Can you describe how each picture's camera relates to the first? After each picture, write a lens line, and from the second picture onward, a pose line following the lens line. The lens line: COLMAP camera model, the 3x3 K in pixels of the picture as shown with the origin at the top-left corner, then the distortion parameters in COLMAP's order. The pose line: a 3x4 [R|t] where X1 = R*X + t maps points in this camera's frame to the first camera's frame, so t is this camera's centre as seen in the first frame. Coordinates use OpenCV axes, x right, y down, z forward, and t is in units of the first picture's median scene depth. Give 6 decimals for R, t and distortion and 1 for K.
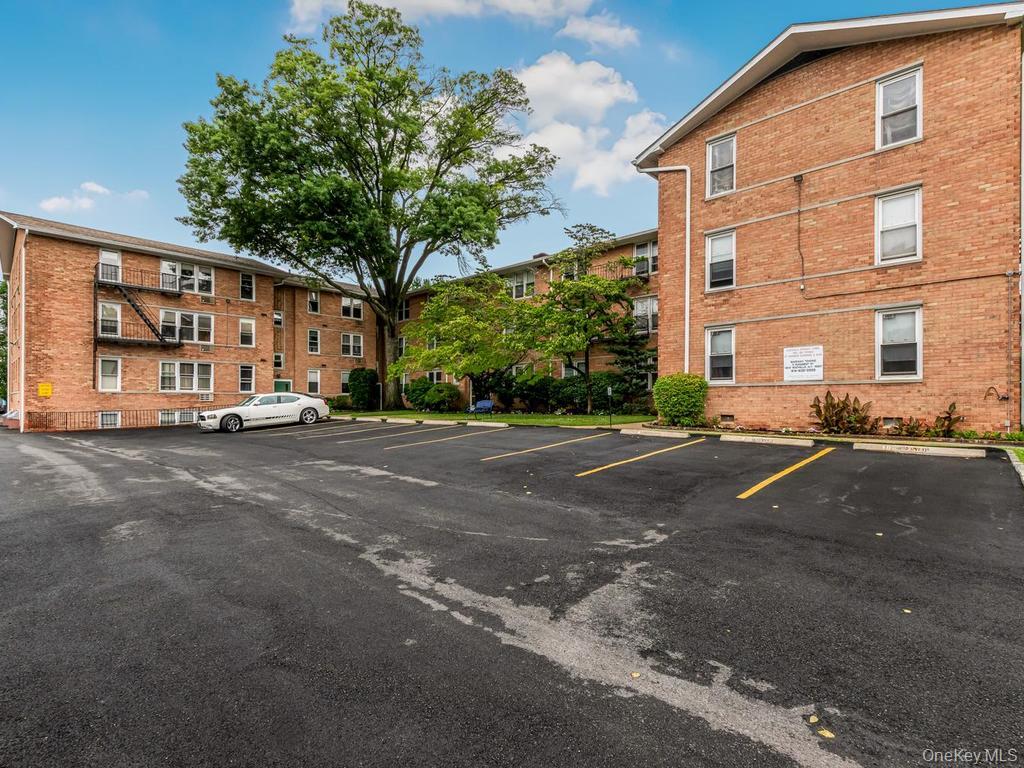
lens RADIAL K [[494.7, 0, 511.4], [0, 494.7, 401.4], [0, 0, 1]] dist [0.029588, -0.000351]
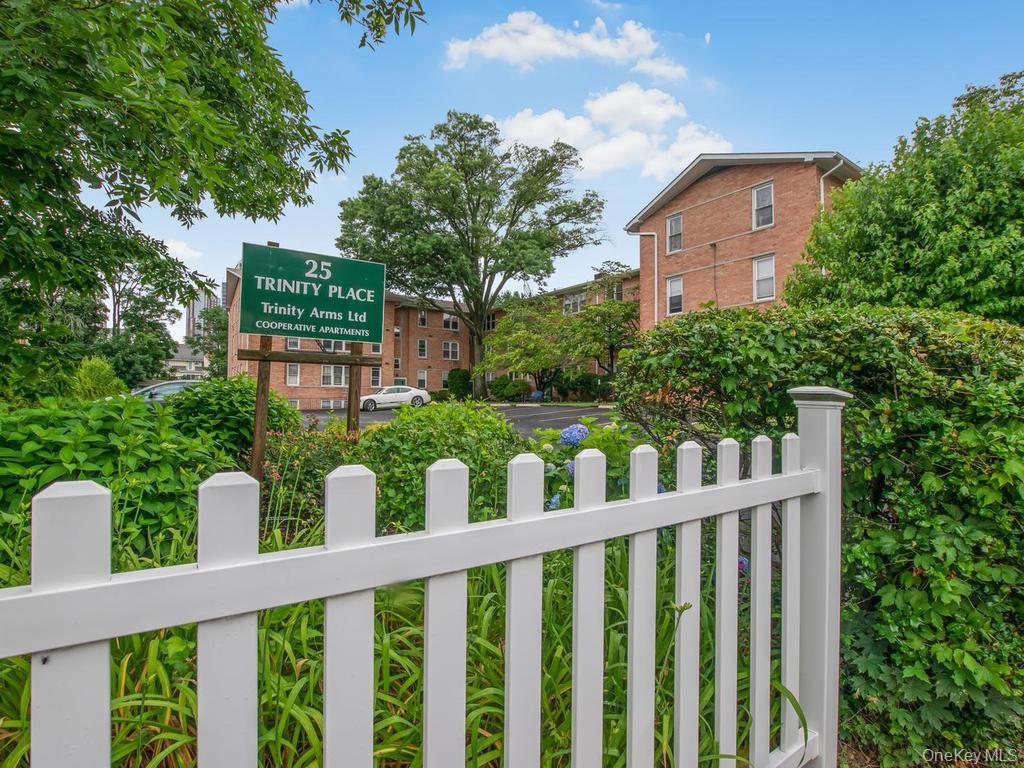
lens RADIAL K [[448.8, 0, 510.0], [0, 448.8, 389.7], [0, 0, 1]] dist [0.024454, 0.000224]
pose [[0.982271, 0.001198, -0.187463, 0.076518], [-0.004585, 0.999834, -0.017635, 0.011544], [0.187411, 0.018182, 0.982113, -0.174210]]
